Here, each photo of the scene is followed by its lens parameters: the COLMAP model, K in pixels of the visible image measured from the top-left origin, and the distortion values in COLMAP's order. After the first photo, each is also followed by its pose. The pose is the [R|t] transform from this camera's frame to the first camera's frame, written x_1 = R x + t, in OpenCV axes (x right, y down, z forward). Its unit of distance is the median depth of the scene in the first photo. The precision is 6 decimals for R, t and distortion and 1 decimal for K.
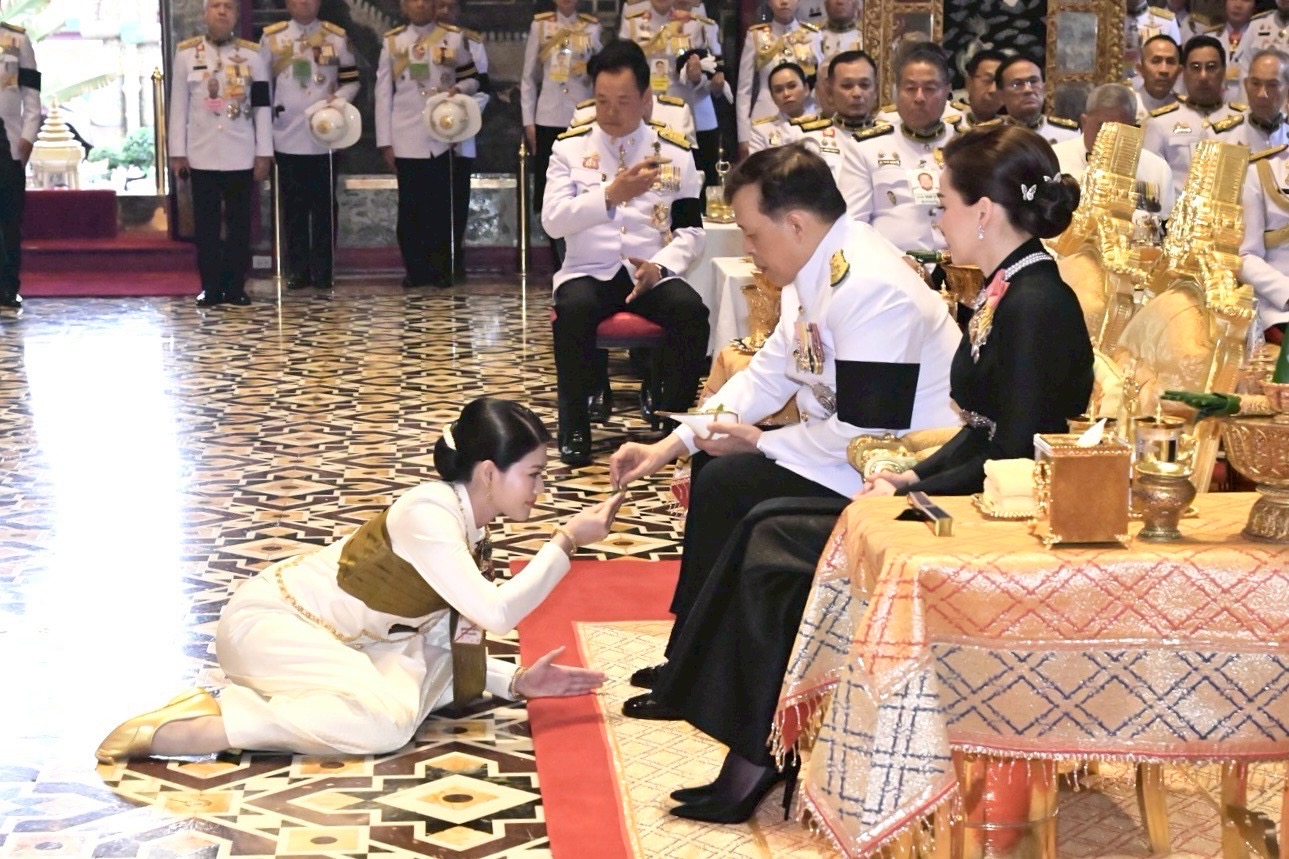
lens RADIAL K [[2697.0, 0, 616.5], [0, 2697.0, 504.6], [0, 0, 1]] dist [-0.002429, 0.093763]
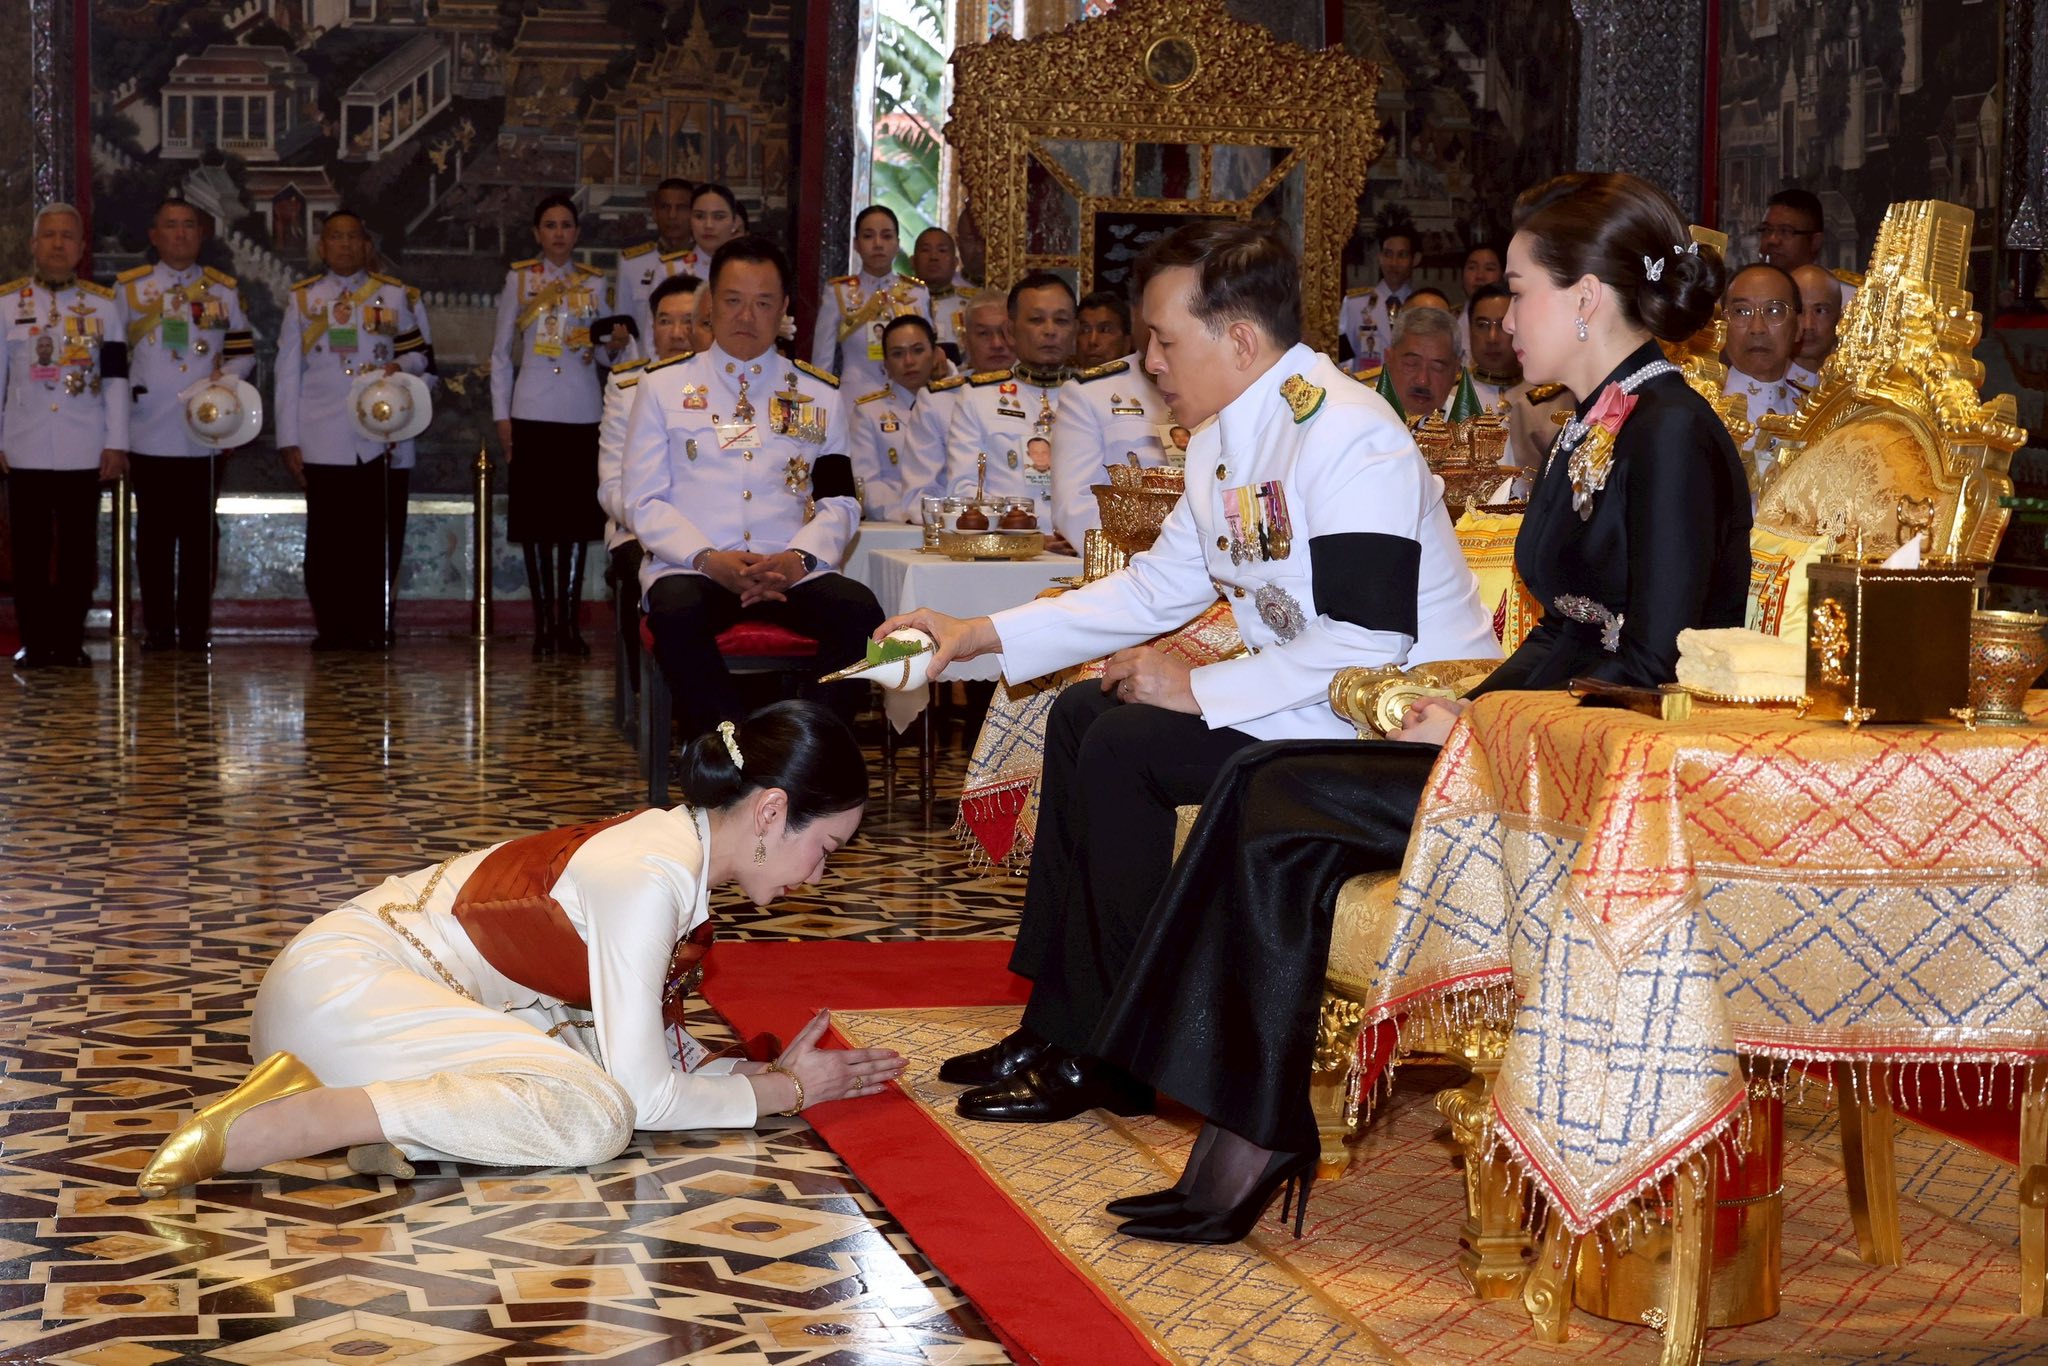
lens RADIAL K [[3677.9, 0, 1022.4], [0, 3677.9, 699.6], [0, 0, 1]] dist [-0.028866, -0.243031]
pose [[0.986284, 0.005406, 0.164966, -0.153514], [0.011778, 0.994610, -0.103013, 0.083331], [-0.164633, 0.103543, 0.980905, 0.153145]]
